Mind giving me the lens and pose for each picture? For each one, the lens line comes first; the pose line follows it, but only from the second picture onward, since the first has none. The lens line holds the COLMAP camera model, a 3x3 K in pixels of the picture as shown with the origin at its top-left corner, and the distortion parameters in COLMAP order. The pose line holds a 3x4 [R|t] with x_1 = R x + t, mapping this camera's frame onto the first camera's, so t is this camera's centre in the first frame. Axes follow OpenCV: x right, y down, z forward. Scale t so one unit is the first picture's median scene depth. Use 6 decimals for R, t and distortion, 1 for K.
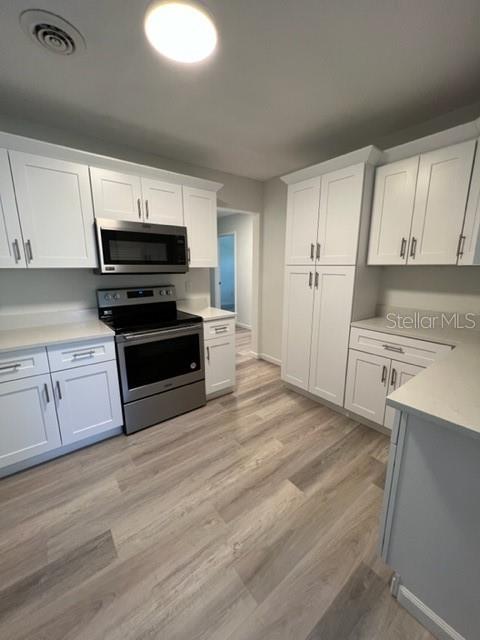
lens RADIAL K [[255.4, 0, 238.1], [0, 255.4, 319.6], [0, 0, 1]] dist [-0.001651, 0.000067]
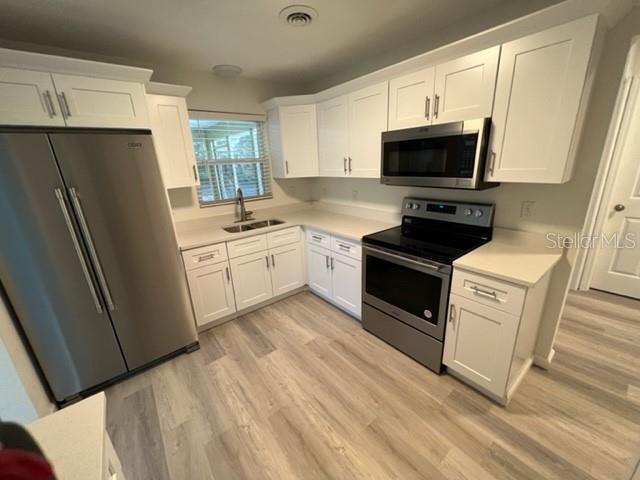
lens RADIAL K [[255.4, 0, 321.5], [0, 255.4, 239.0], [0, 0, 1]] dist [-0.001651, 0.000067]
pose [[0.013057, 0.293686, -0.955813, 0.660100], [-0.158788, 0.944373, 0.288002, -0.272172], [0.987226, 0.148011, 0.058964, 0.841583]]
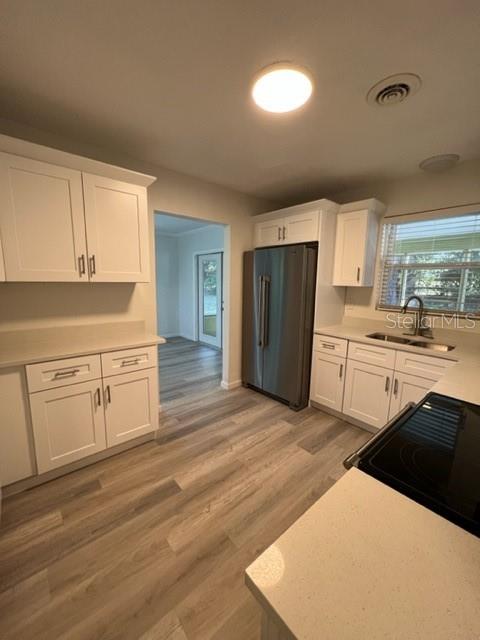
lens RADIAL K [[255.4, 0, 239.5], [0, 255.4, 319.3], [0, 0, 1]] dist [-0.001651, 0.000067]
pose [[-0.998412, -0.008486, -0.055690, 0.026261], [-0.027615, 0.935381, 0.352562, -0.370085], [0.049099, 0.353540, -0.934130, 1.661607]]
